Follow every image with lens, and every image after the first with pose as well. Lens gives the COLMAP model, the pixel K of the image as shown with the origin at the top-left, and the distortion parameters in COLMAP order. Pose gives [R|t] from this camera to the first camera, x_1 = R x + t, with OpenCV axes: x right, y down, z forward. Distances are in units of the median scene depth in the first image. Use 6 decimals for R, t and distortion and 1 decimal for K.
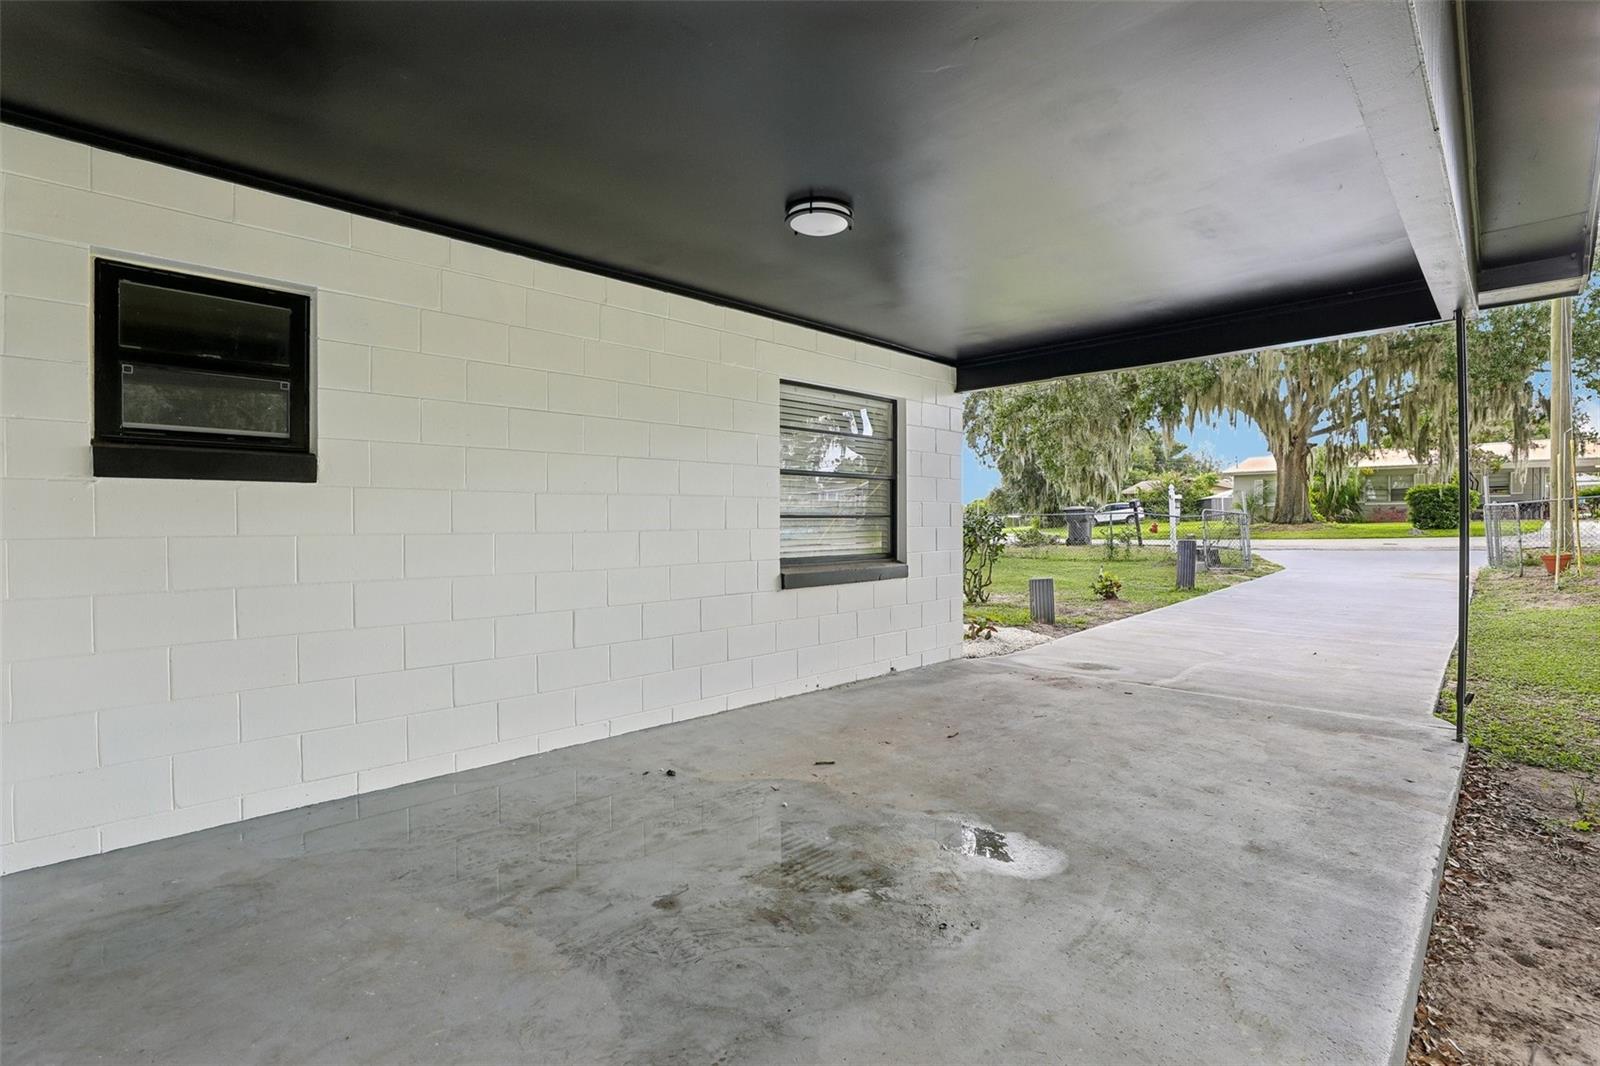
lens RADIAL K [[753.2, 0, 799.8], [0, 753.2, 531.4], [0, 0, 1]] dist [-0.019263, 0.003043]
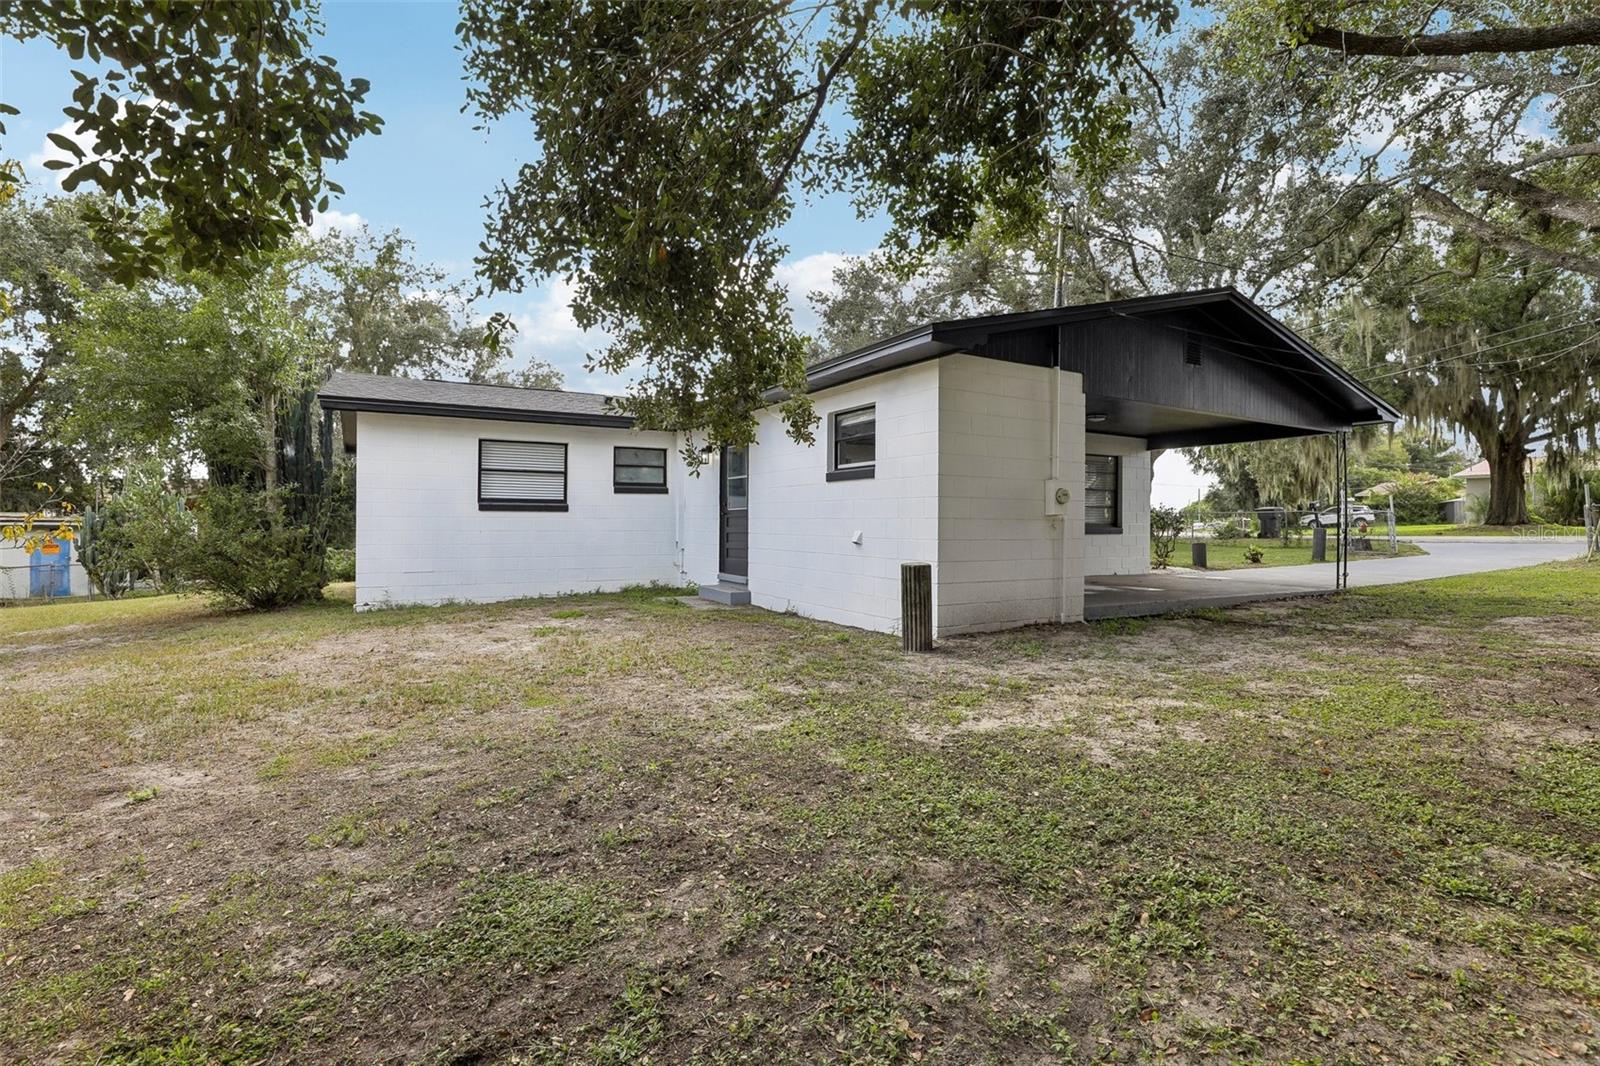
lens RADIAL K [[753.2, 0, 798.1], [0, 753.2, 528.7], [0, 0, 1]] dist [-0.019263, 0.003043]
pose [[0.965713, 0.012736, -0.259299, -0.043117], [-0.014054, 0.999896, -0.003229, 0.013145], [0.259231, 0.006762, 0.965792, -0.288066]]
